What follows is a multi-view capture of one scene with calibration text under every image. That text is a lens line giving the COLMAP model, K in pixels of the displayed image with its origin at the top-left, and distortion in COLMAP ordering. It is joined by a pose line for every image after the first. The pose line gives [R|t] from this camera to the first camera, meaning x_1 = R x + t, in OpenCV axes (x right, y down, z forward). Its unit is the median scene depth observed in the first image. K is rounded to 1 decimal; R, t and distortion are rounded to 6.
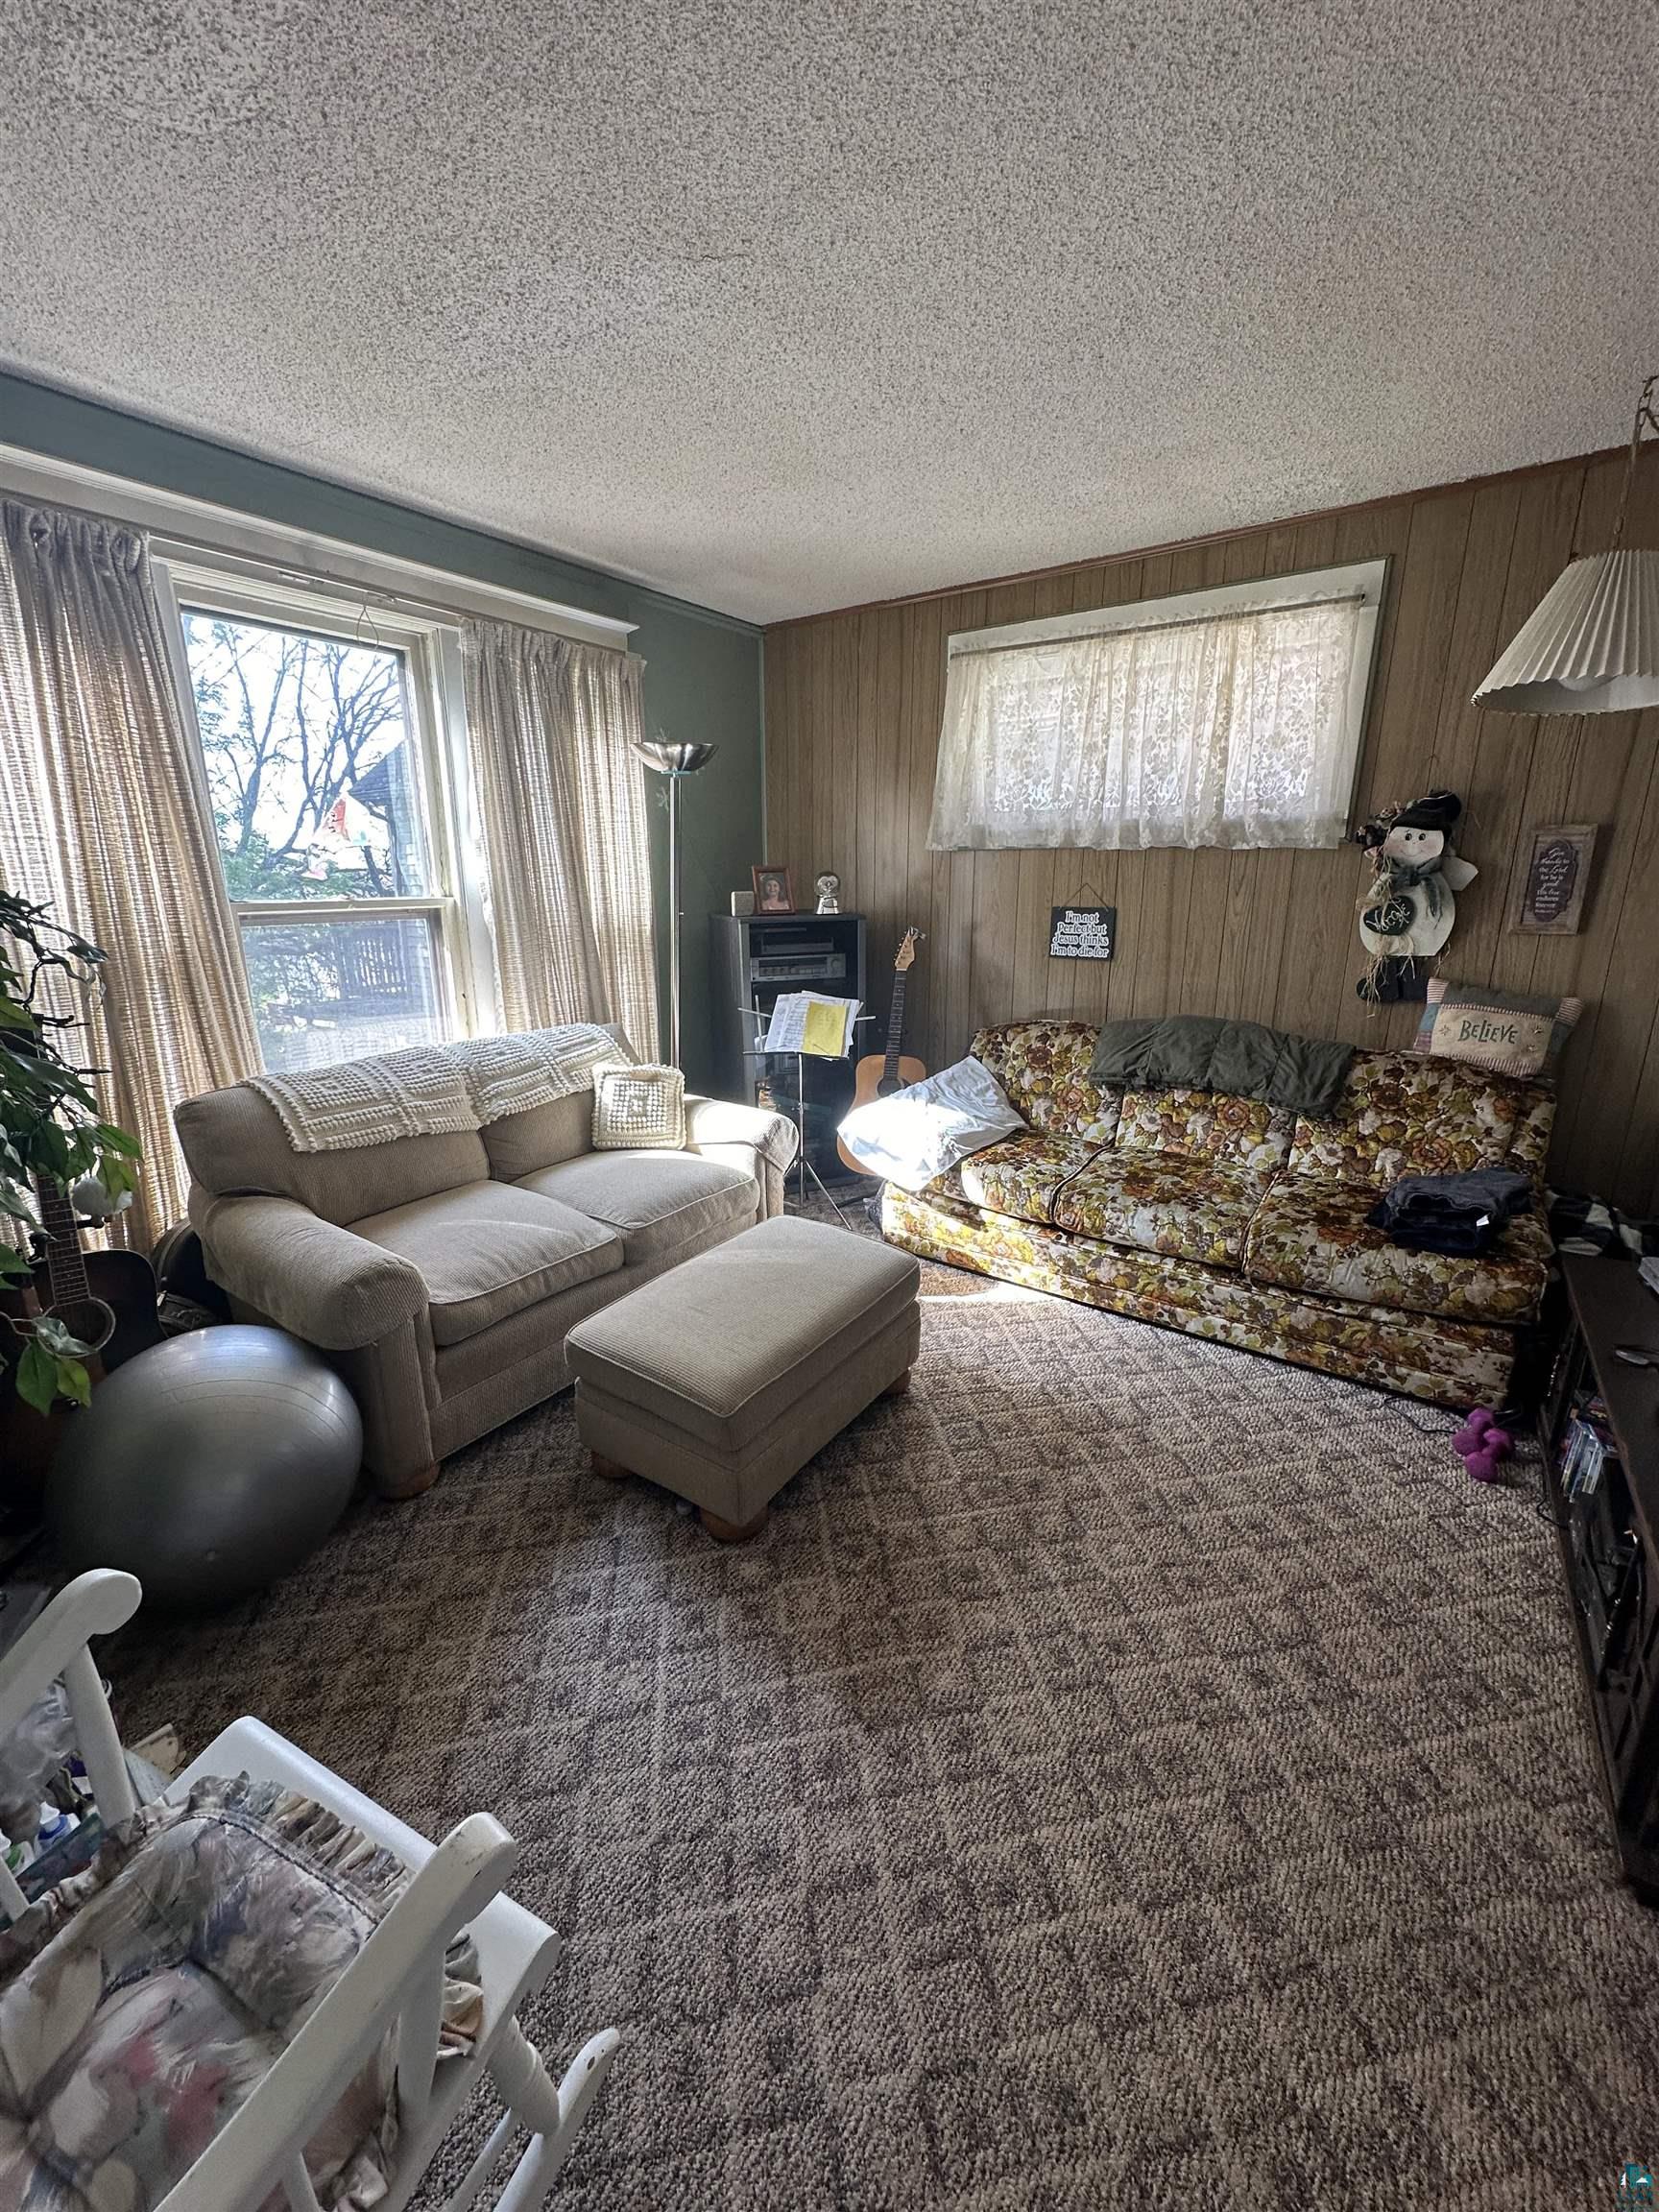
lens RADIAL K [[881.8, 0, 830.8], [0, 881.8, 1106.9], [0, 0, 1]] dist [-0.000912, 0.000625]
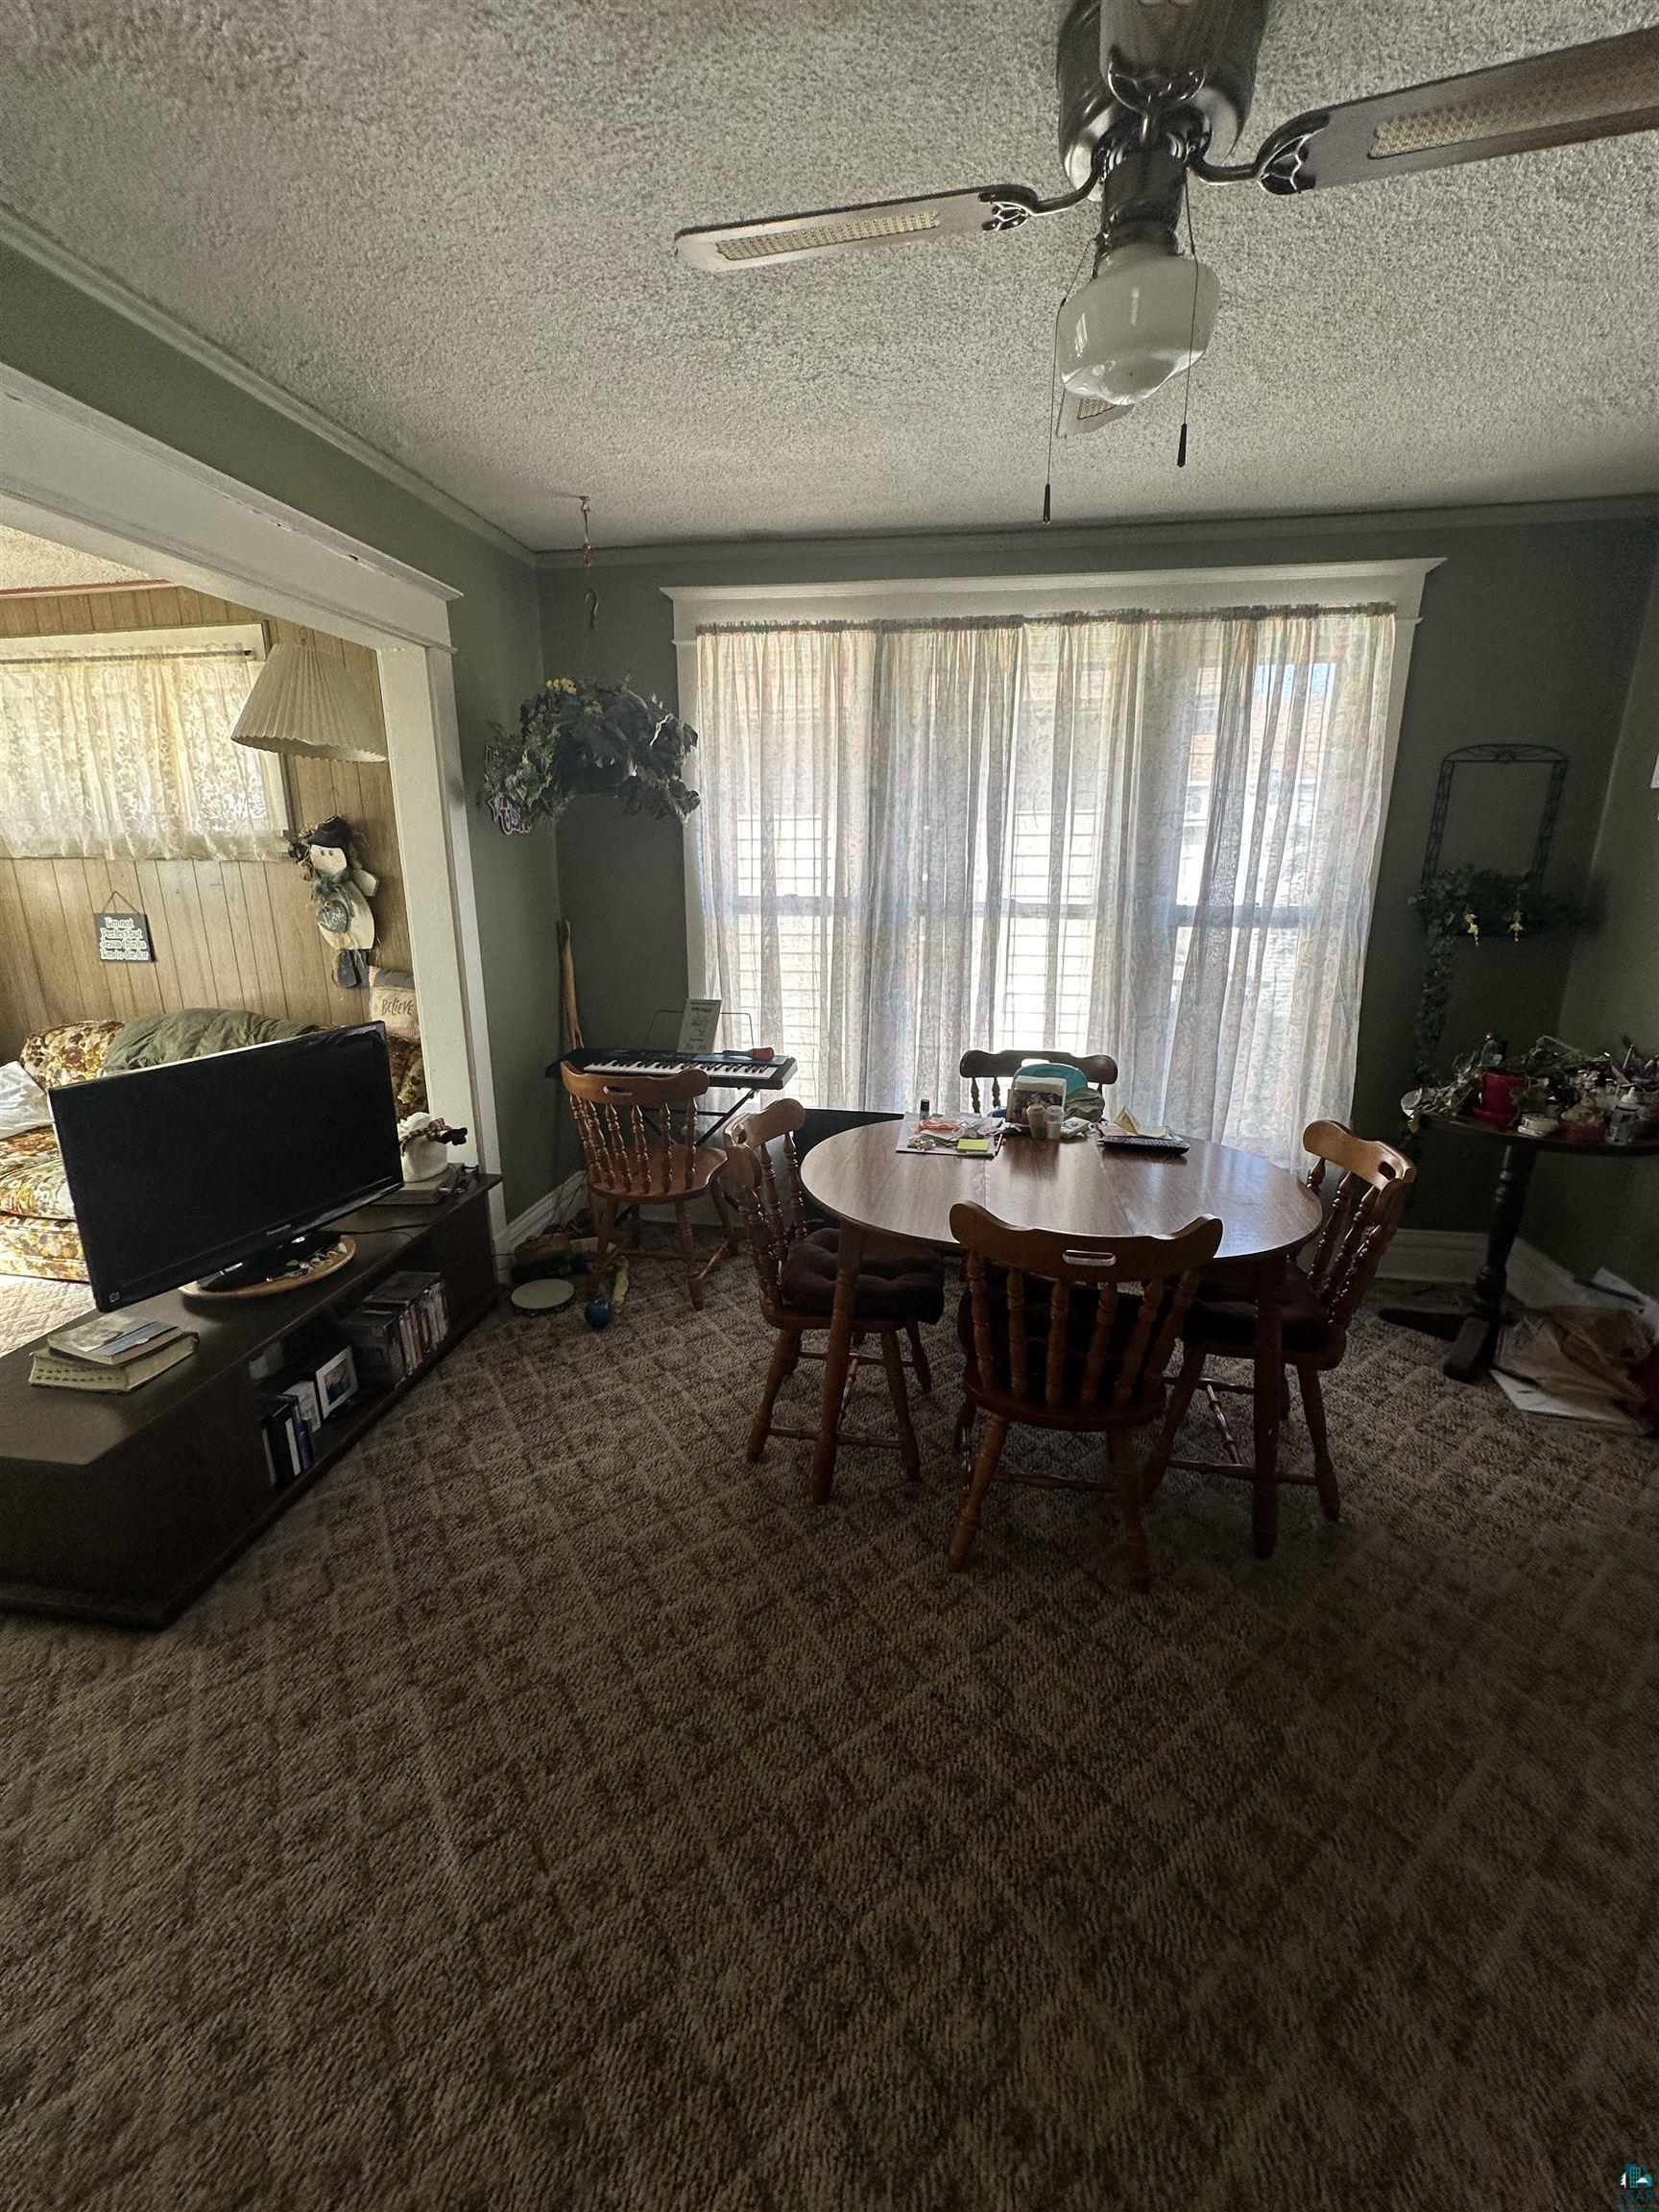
lens RADIAL K [[881.8, 0, 830.8], [0, 881.8, 1106.9], [0, 0, 1]] dist [-0.000912, 0.000625]
pose [[0.903026, -0.107665, 0.415876, 0.711524], [0.109478, 0.993797, 0.019563, 0.094834], [-0.415403, 0.027863, 0.909211, -0.382870]]
